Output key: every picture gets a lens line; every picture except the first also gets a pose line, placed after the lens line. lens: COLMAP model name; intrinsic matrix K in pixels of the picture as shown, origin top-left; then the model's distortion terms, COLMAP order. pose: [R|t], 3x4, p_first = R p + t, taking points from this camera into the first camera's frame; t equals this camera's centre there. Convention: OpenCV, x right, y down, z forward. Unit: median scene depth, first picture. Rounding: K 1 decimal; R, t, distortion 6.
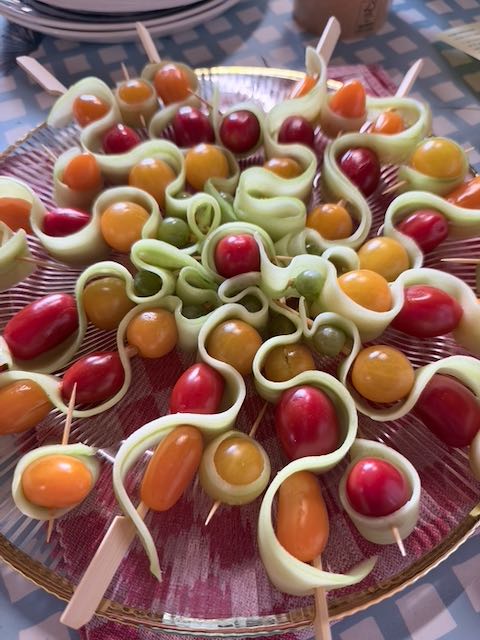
lens RADIAL K [[455.2, 0, 242.8], [0, 455.2, 320.0], [0, 0, 1]] dist [-0.020618, 0.003666]
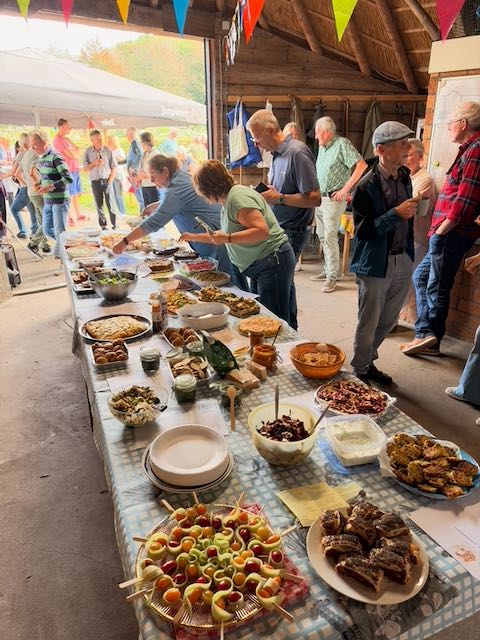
lens RADIAL K [[455.2, 0, 241.3], [0, 455.2, 317.5], [0, 0, 1]] dist [-0.020618, 0.003666]
pose [[0.999370, 0.020991, -0.028607, 0.333437], [-0.034966, 0.719694, -0.693410, 1.219817], [0.006033, 0.693974, 0.719975, -3.669121]]
